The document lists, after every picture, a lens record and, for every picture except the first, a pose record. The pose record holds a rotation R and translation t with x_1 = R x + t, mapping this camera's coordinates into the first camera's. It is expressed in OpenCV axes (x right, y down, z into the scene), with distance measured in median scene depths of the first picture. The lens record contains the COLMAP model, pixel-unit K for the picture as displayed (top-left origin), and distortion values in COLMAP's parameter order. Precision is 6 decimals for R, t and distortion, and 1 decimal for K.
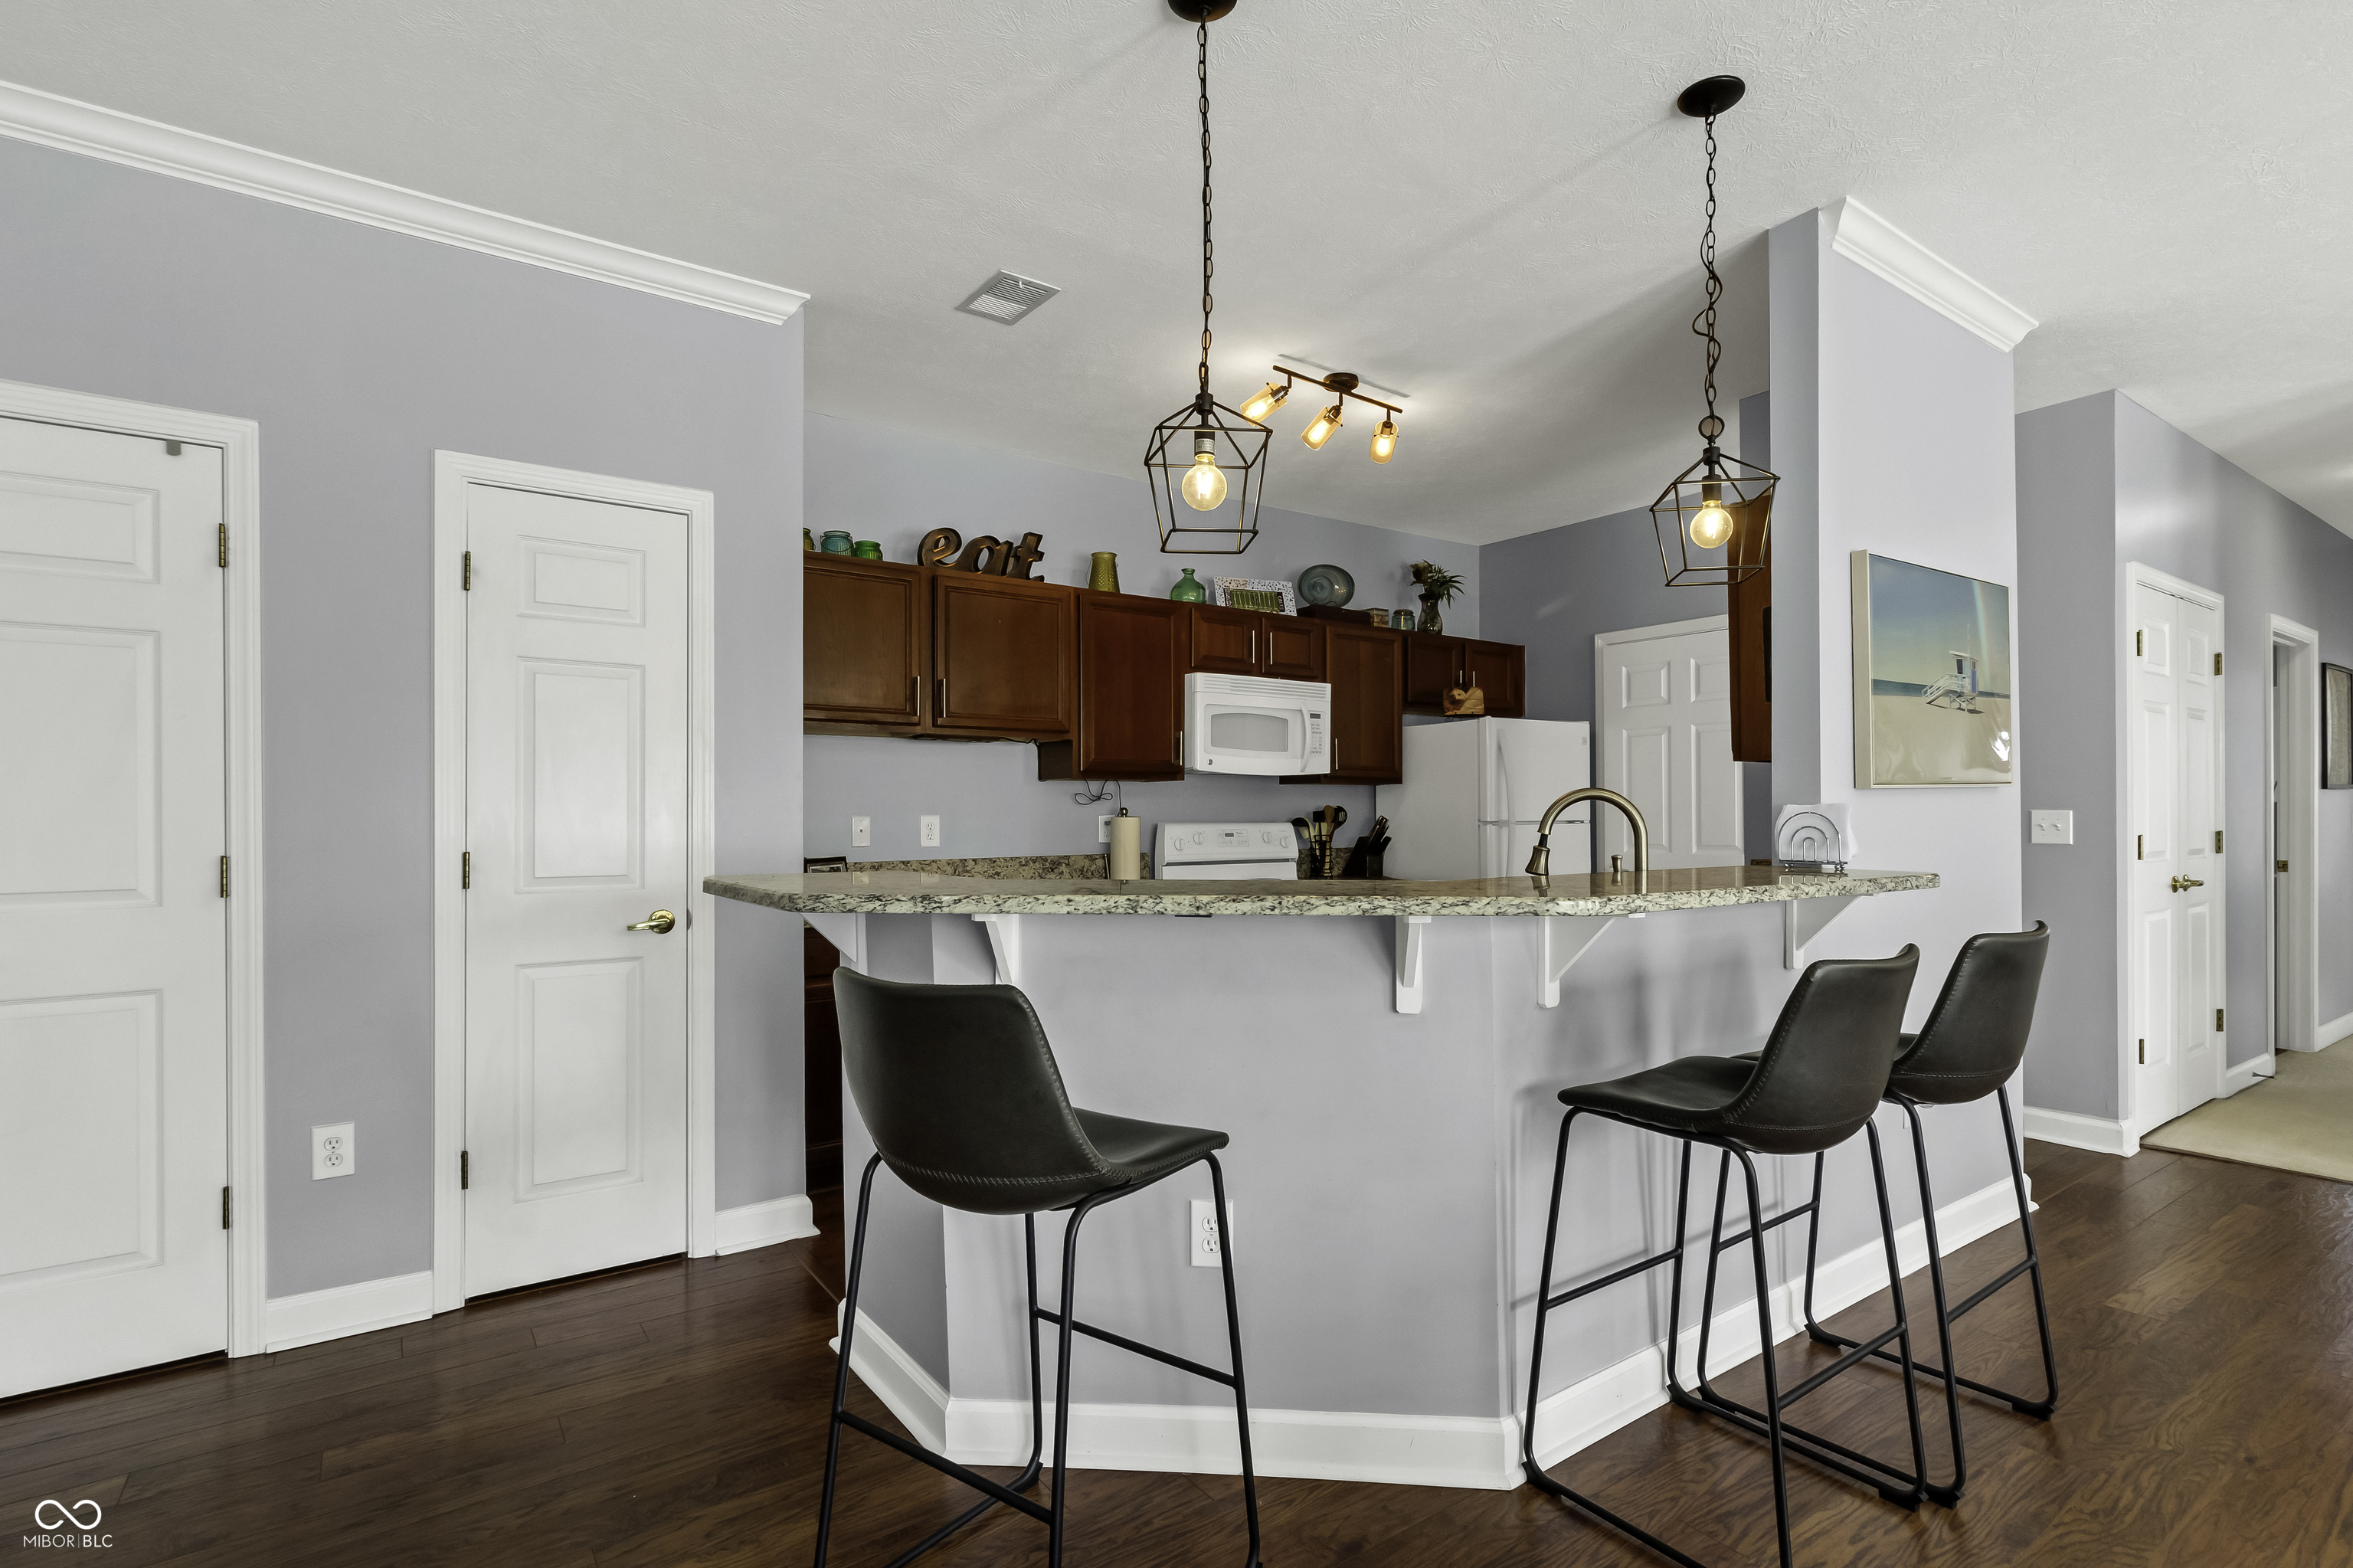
lens RADIAL K [[1112.2, 0, 1153.8], [0, 1112.2, 798.2], [0, 0, 1]] dist [0.001574, 0.002122]
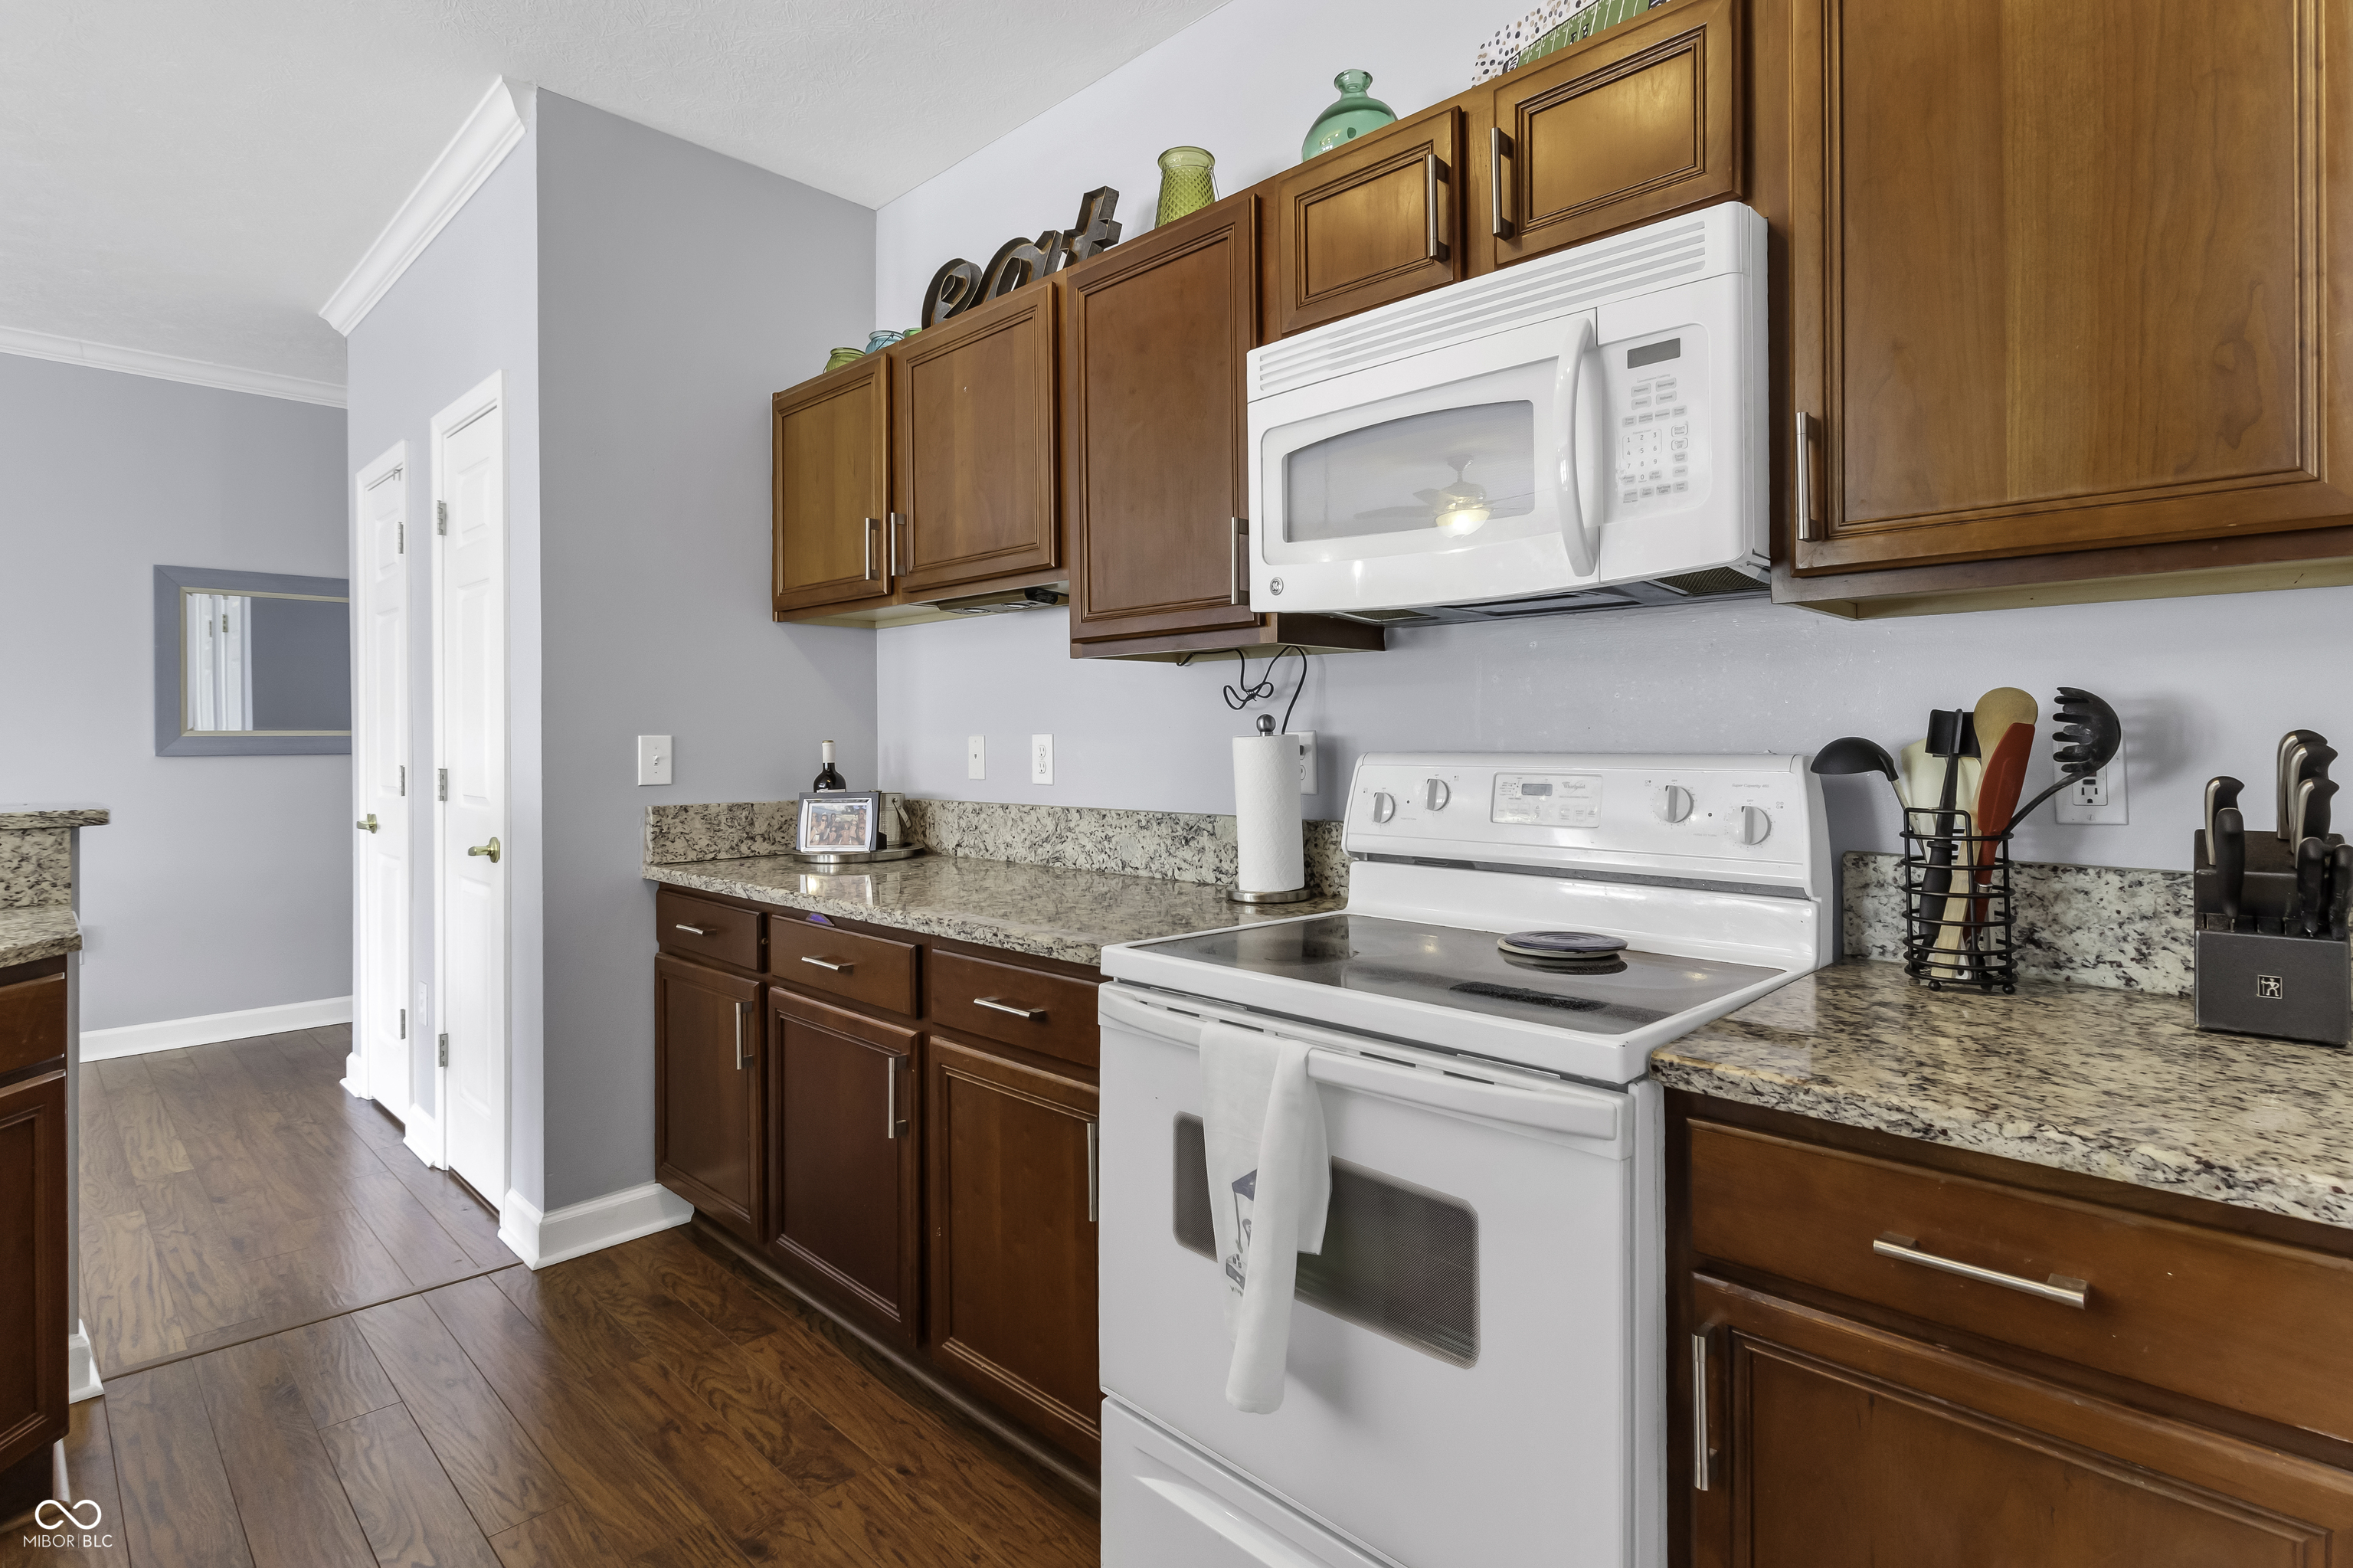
lens RADIAL K [[1148.0, 0, 1299.9], [0, 1148.0, 729.0], [0, 0, 1]] dist [0.010086, -0.000712]
pose [[0.230976, -0.007998, -0.972927, 0.522612], [0.011592, 0.999918, -0.005468, 0.020789], [0.972890, -0.010015, 0.231050, 1.142991]]
